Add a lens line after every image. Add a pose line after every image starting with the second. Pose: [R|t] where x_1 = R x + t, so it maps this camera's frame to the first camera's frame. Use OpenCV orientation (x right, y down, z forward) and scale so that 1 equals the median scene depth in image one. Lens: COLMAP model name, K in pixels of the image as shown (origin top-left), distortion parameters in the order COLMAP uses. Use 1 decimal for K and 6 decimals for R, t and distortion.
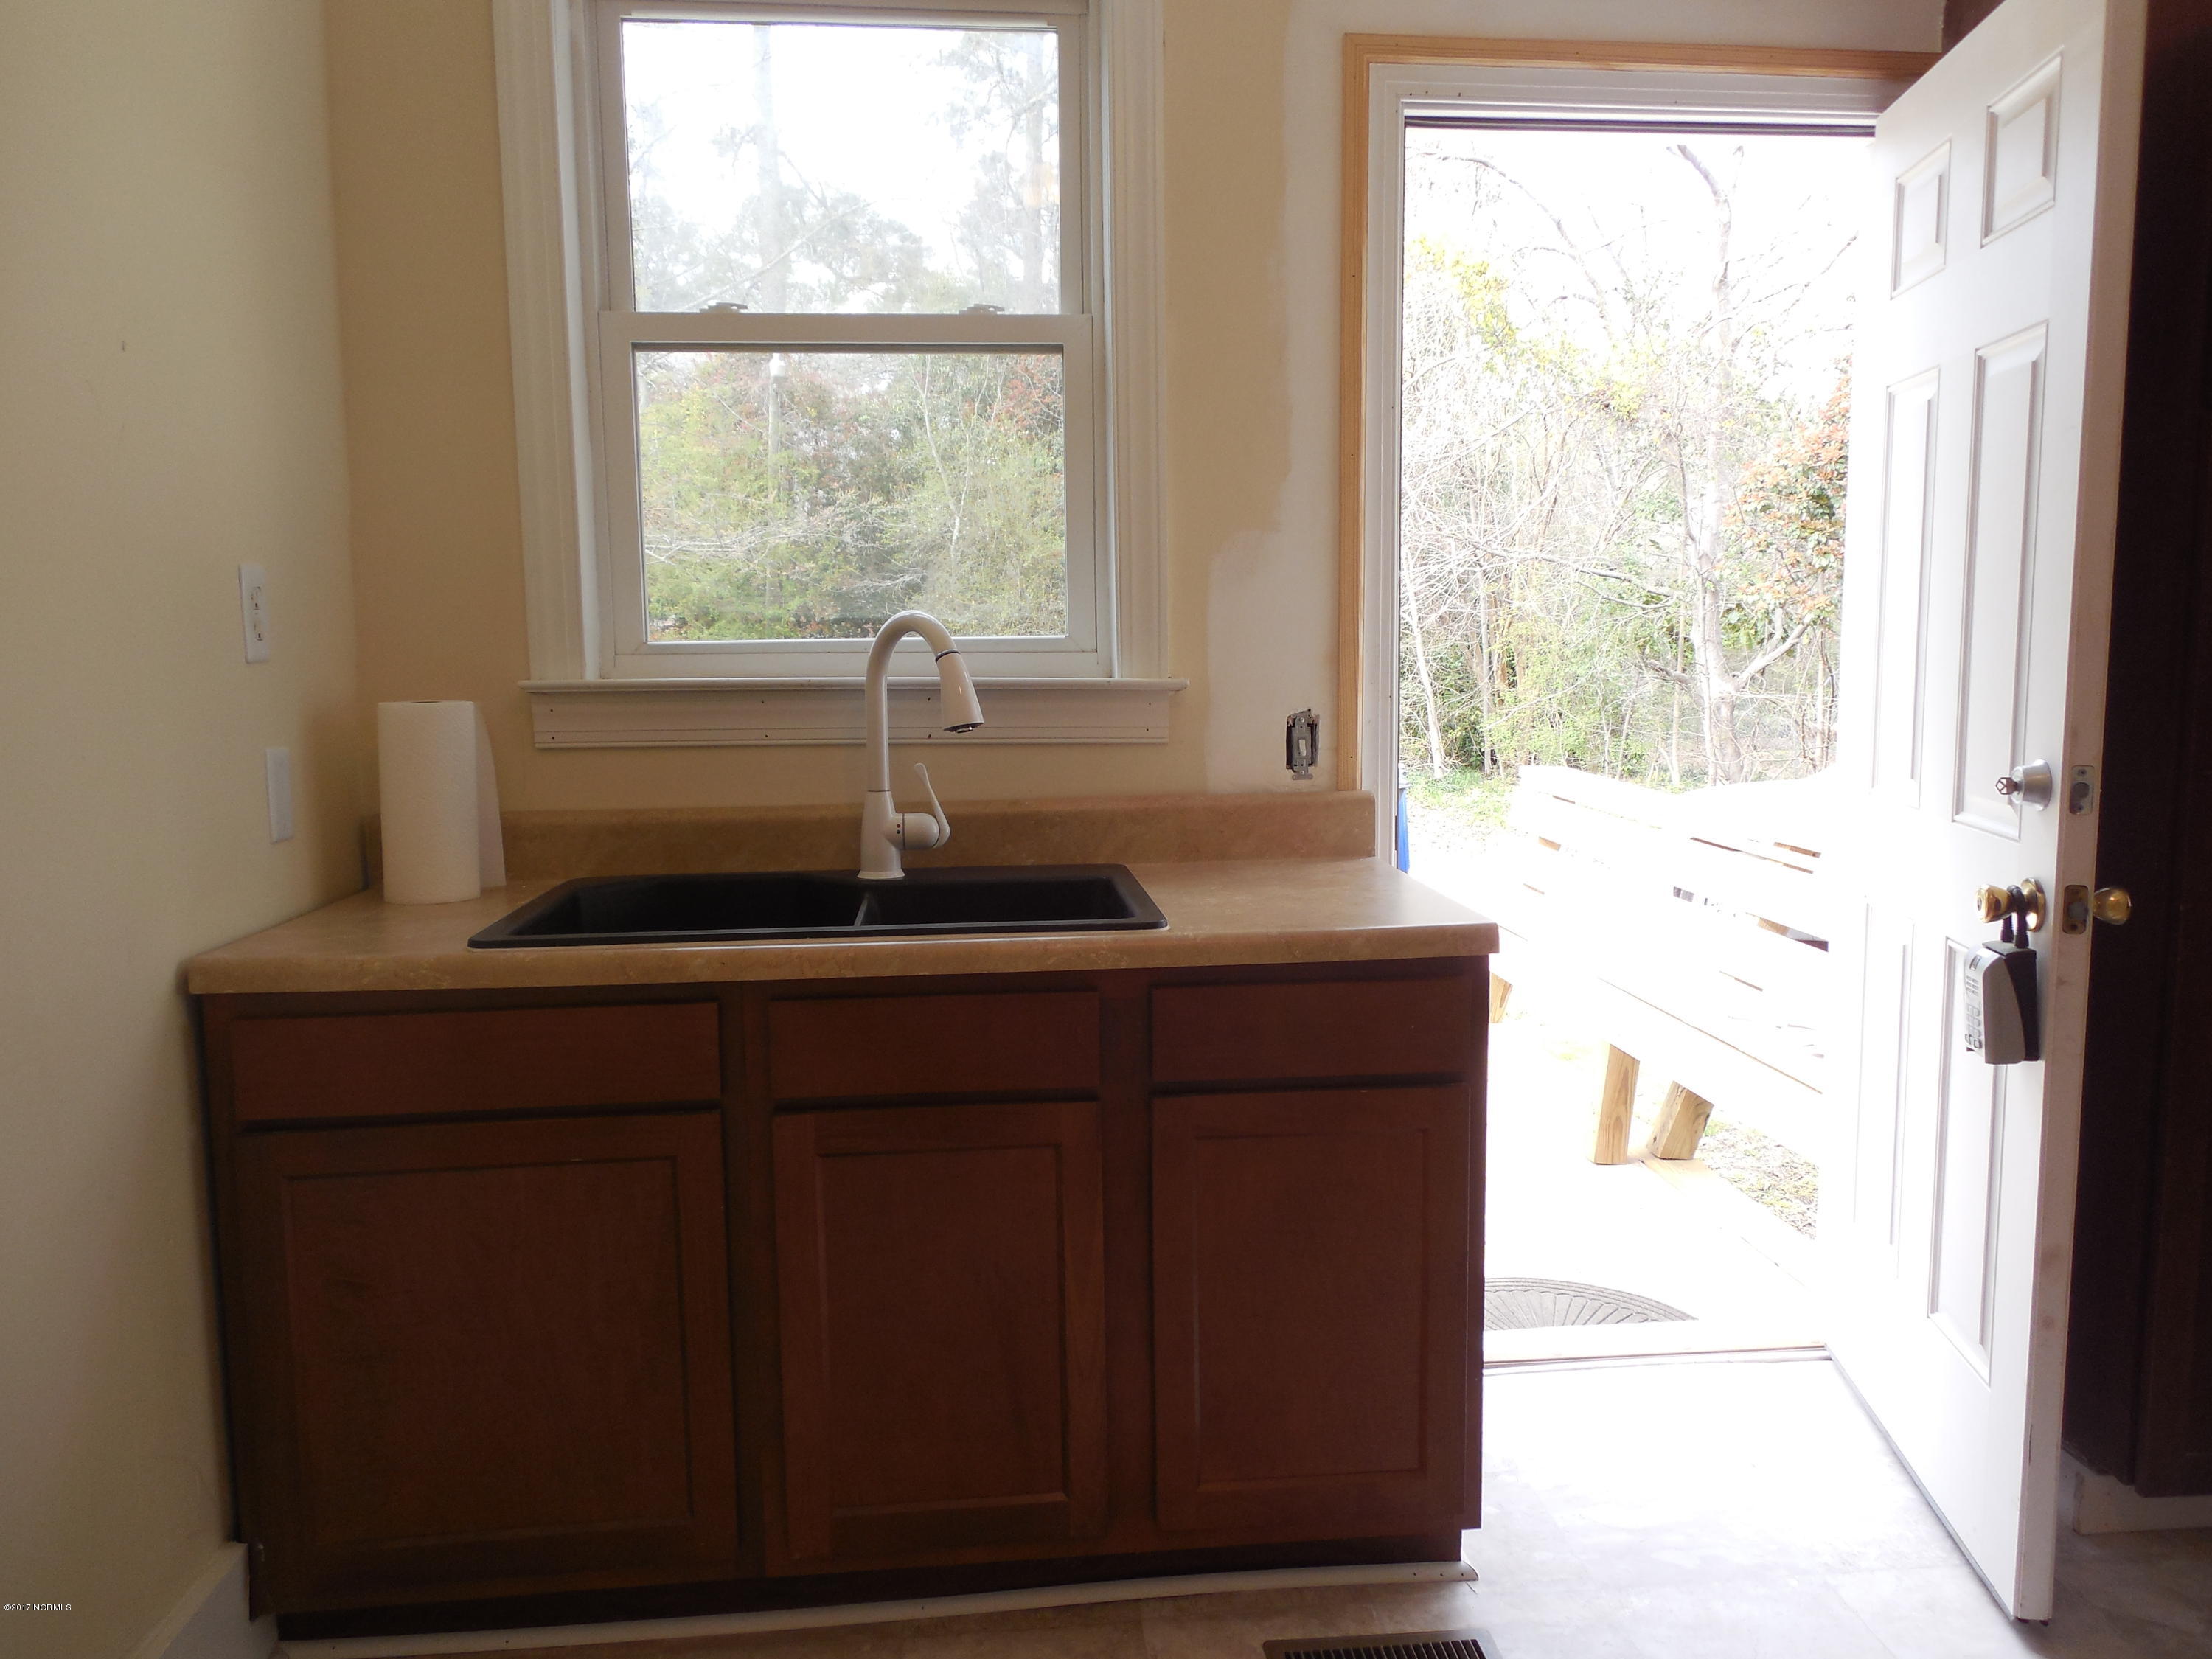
lens RADIAL K [[1670.0, 0, 1118.7], [0, 1670.0, 834.4], [0, 0, 1]] dist [0.002608, -0.002426]
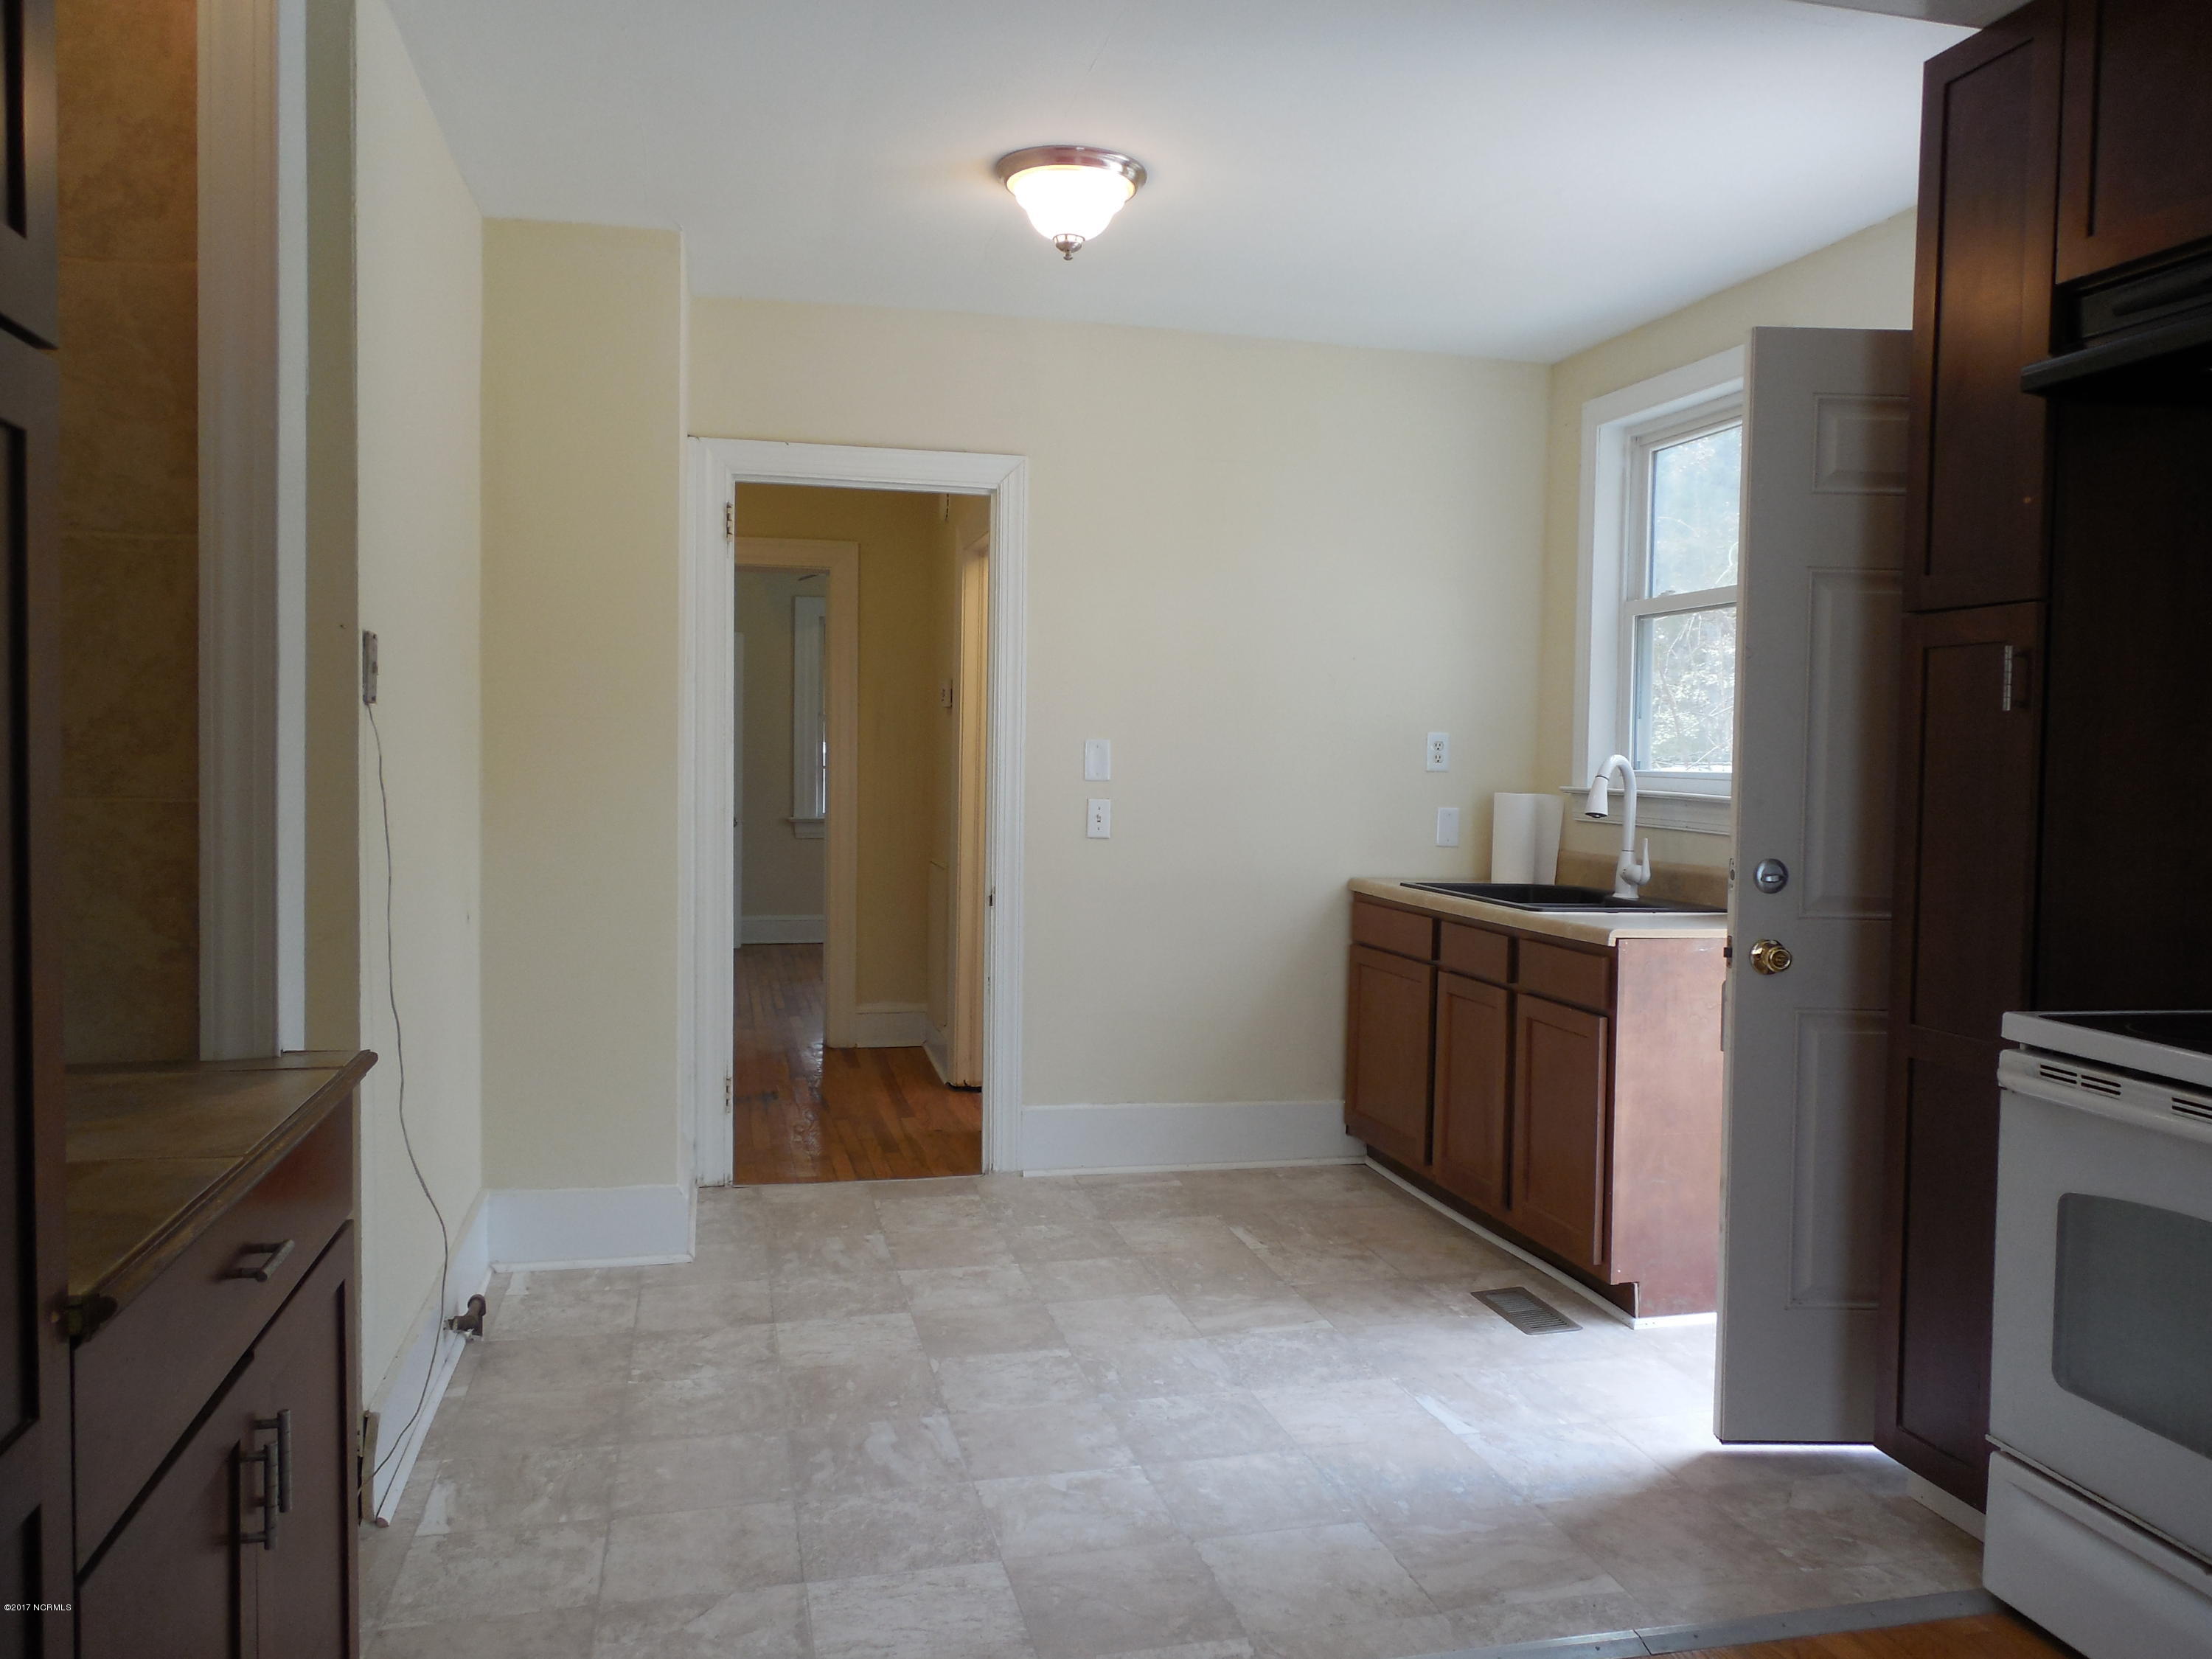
lens RADIAL K [[1670.0, 0, 1118.7], [0, 1670.0, 834.4], [0, 0, 1]] dist [0.002608, -0.002426]
pose [[0.152540, 0.061082, -0.986408, 1.643119], [-0.139617, 0.989410, 0.039677, -0.039335], [0.978386, 0.131667, 0.159453, 0.147081]]
